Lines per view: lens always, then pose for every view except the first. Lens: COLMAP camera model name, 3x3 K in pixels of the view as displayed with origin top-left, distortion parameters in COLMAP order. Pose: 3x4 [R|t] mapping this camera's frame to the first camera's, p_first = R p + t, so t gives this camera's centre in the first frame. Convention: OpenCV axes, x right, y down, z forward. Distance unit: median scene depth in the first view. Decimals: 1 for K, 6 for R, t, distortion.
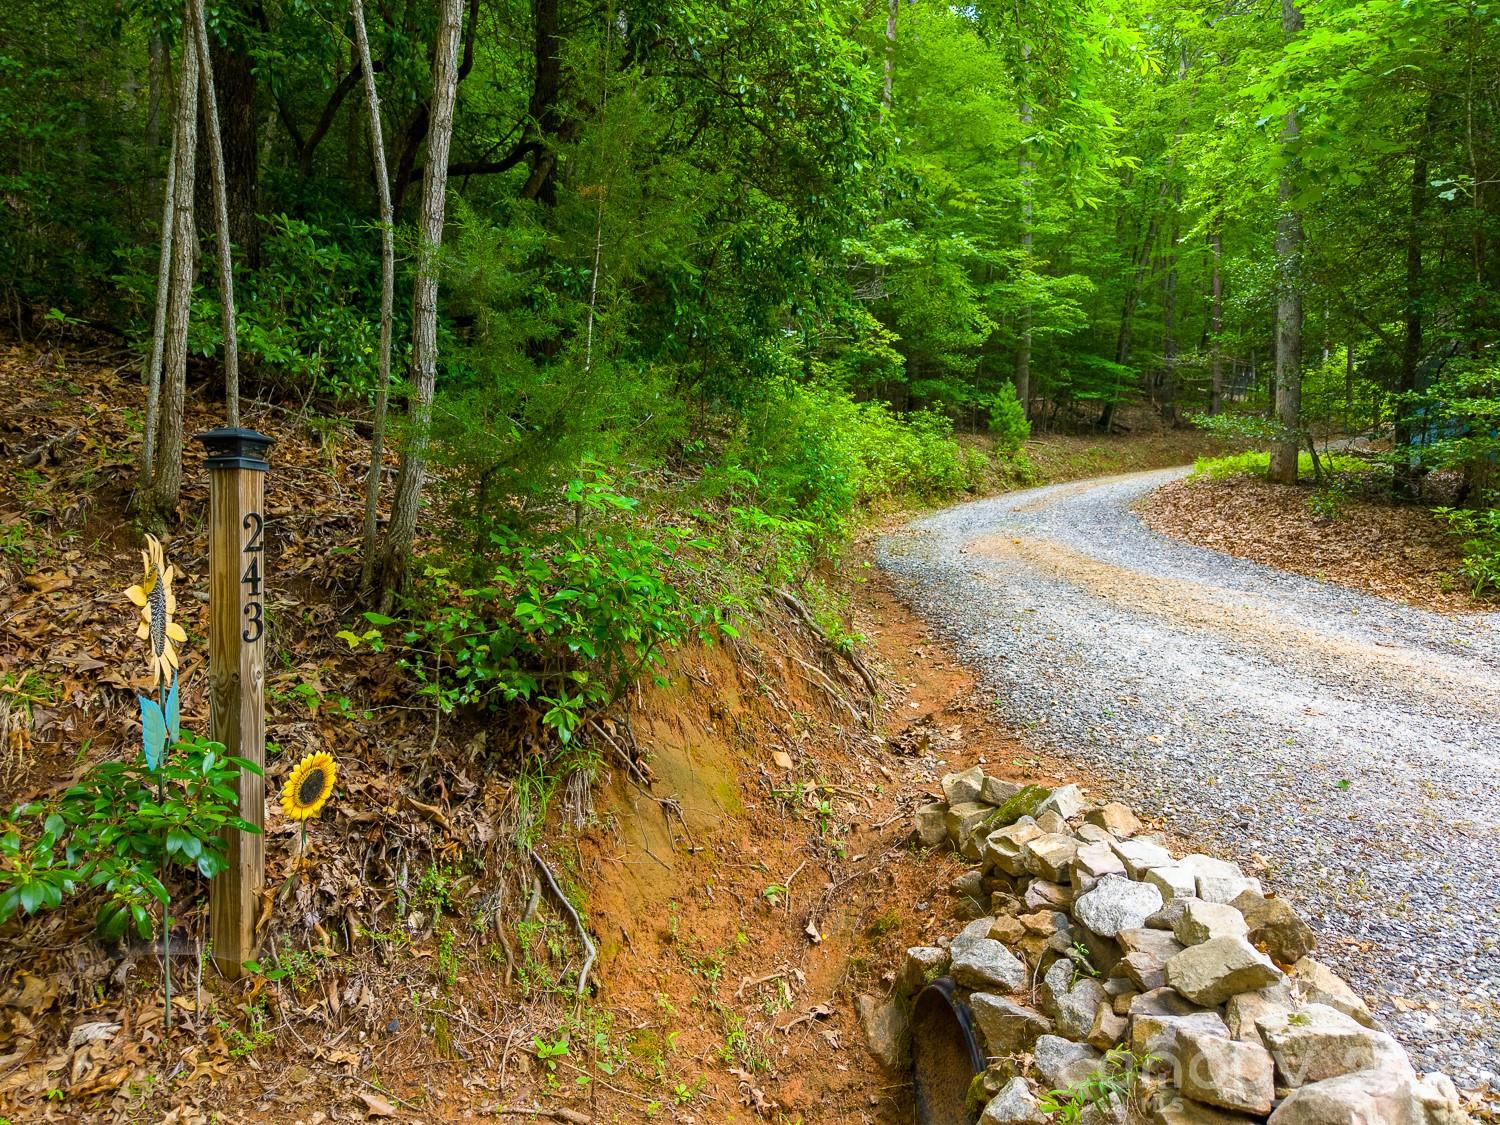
lens RADIAL K [[1016.5, 0, 750.0], [0, 1016.5, 562.5], [0, 0, 1]] dist [0.005500, -0.000286]
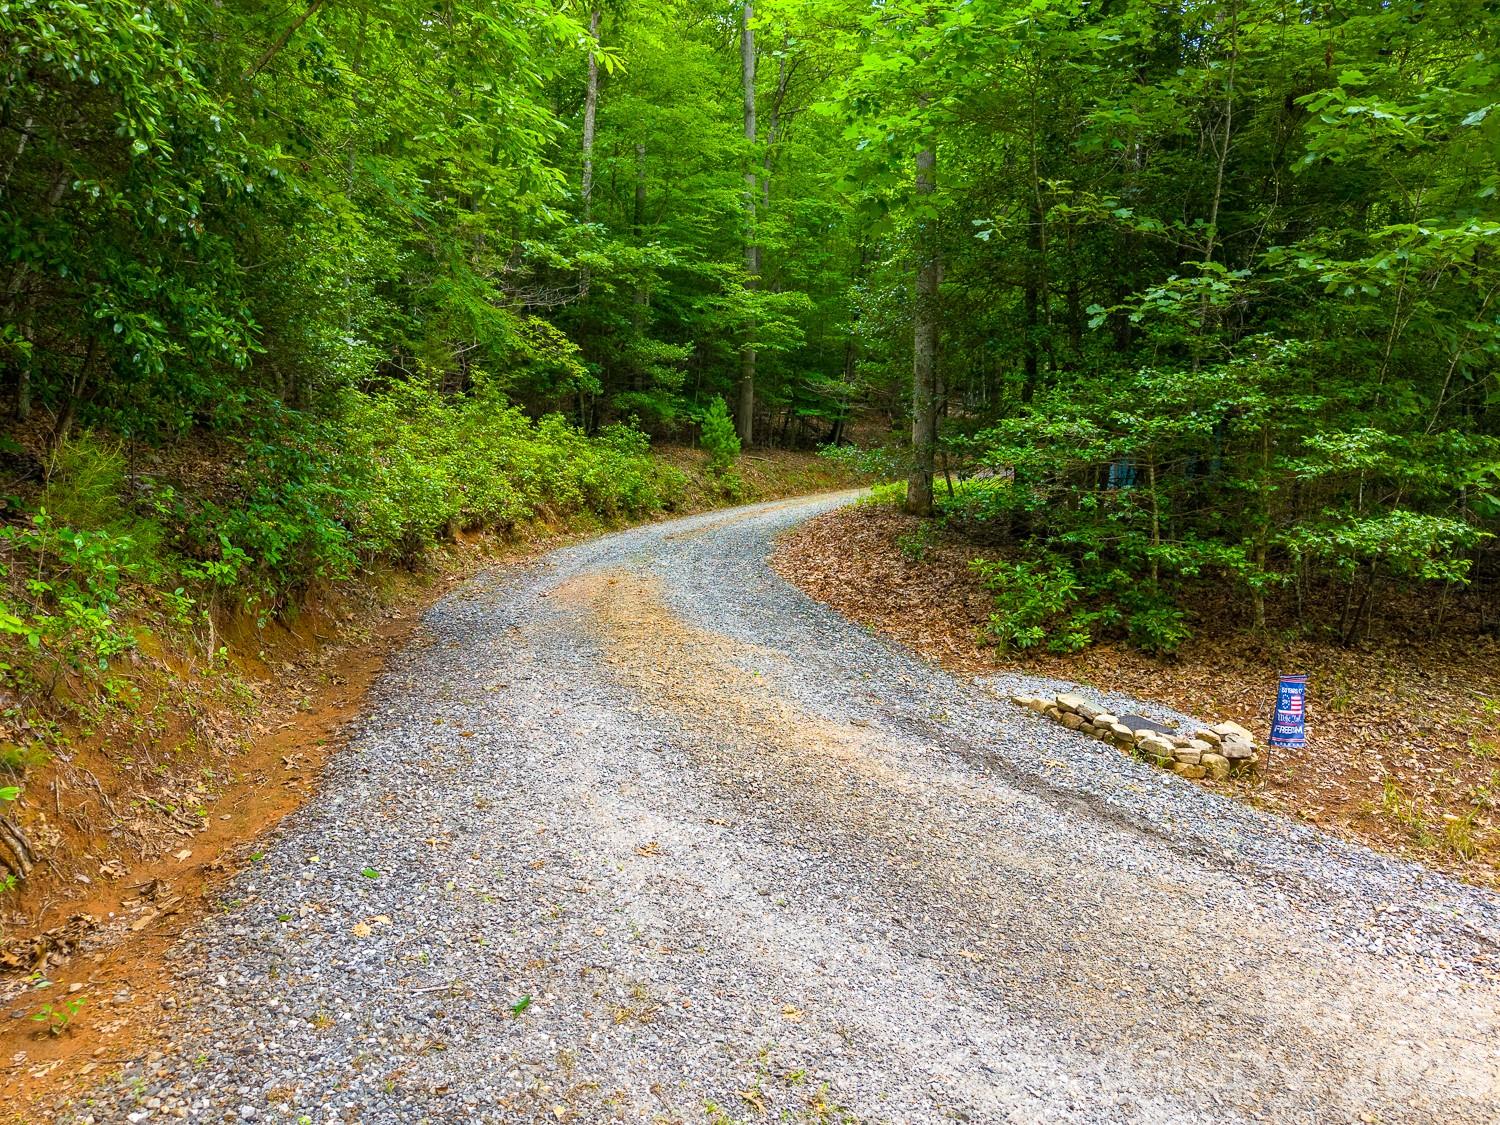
lens RADIAL K [[1014.2, 0, 750.1], [0, 1014.2, 555.8], [0, 0, 1]] dist [0.046084, -0.069654]
pose [[0.980680, 0.004940, 0.195558, 0.094205], [-0.003325, 0.999958, -0.008590, -0.016189], [-0.195592, 0.007774, 0.980655, 0.033270]]
